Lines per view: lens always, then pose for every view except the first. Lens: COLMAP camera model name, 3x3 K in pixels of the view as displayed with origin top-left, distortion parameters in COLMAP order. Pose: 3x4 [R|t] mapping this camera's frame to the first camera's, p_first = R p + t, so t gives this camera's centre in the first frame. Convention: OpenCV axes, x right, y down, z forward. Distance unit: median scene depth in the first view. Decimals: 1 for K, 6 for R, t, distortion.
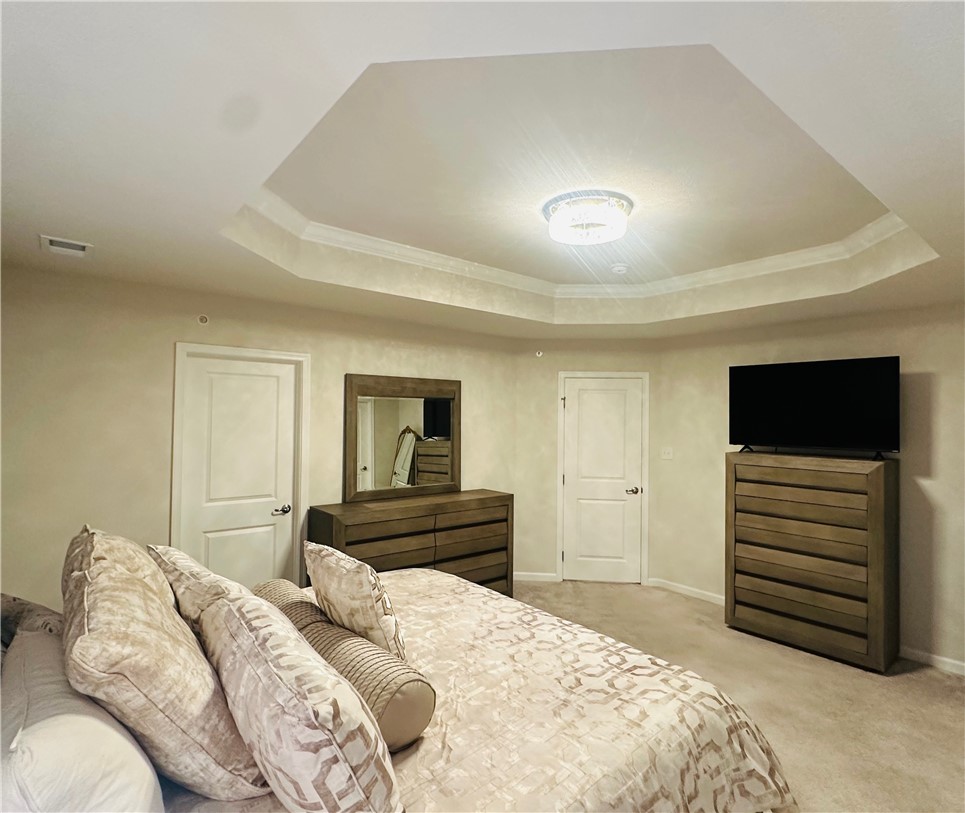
lens RADIAL K [[517.0, 0, 484.5], [0, 517.0, 408.6], [0, 0, 1]] dist [0.000495, 0.000422]
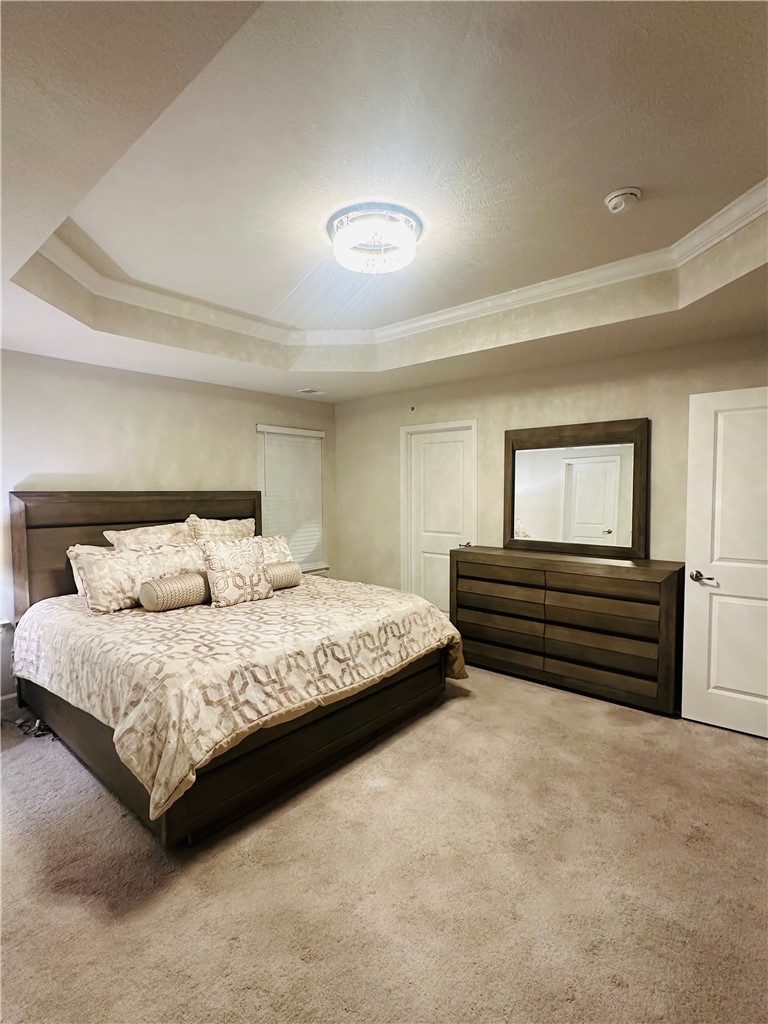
lens RADIAL K [[492.9, 0, 386.0], [0, 492.9, 512.7], [0, 0, 1]] dist [-0.001599, -0.000170]
pose [[0.167006, 0.037208, -0.985254, 0.885329], [0.027282, 0.998731, 0.042342, 0.067209], [0.985578, -0.033951, 0.165779, 0.696194]]
